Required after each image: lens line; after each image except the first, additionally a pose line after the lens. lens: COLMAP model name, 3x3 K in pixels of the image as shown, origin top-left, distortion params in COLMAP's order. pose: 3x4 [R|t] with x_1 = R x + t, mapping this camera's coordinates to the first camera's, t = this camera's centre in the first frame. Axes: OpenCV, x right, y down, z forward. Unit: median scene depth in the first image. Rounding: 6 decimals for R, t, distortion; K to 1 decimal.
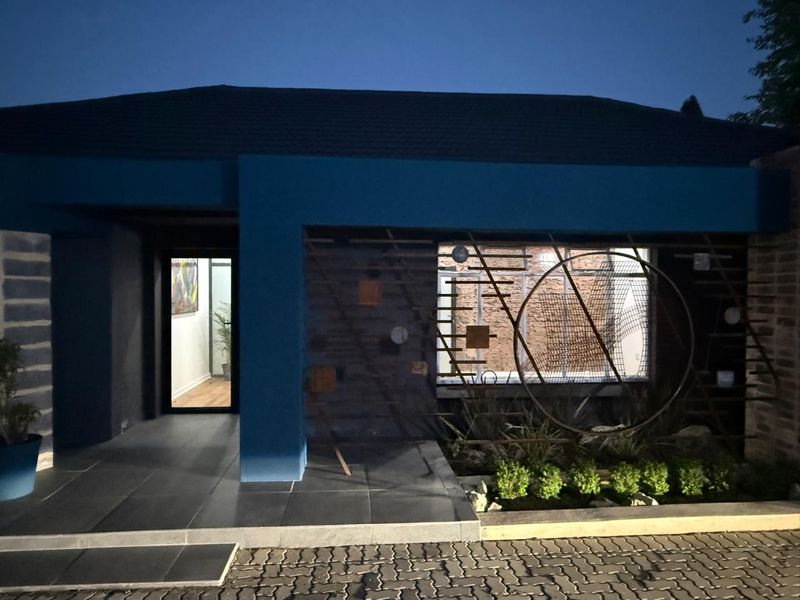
lens RADIAL K [[567.8, 0, 401.4], [0, 567.8, 297.5], [0, 0, 1]] dist [-0.043829, -0.003478]
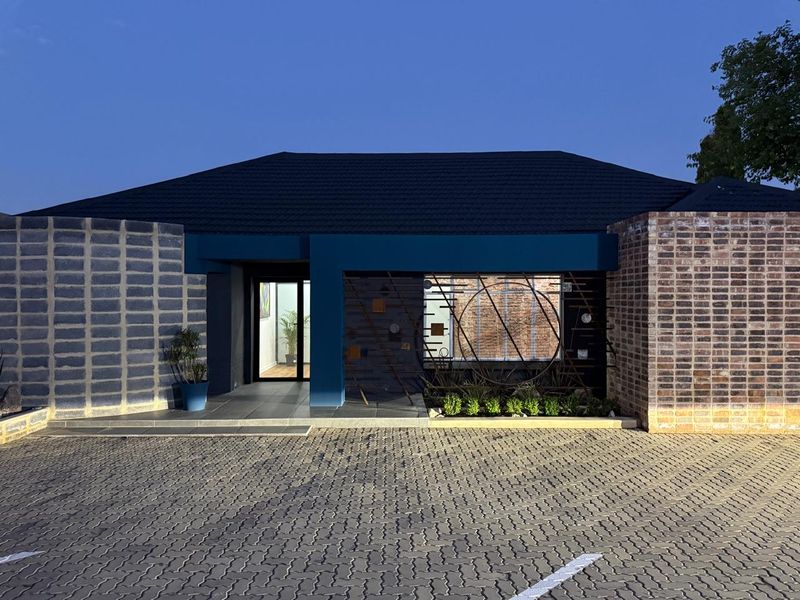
lens RADIAL K [[542.8, 0, 400.0], [0, 542.8, 300.0], [0, 0, 1]] dist [-0.000758, -0.074464]
pose [[0.997665, -0.003910, -0.068191, 0.132072], [0.003372, 0.999962, -0.008016, -0.012125], [0.068219, 0.007768, 0.997640, -0.748501]]
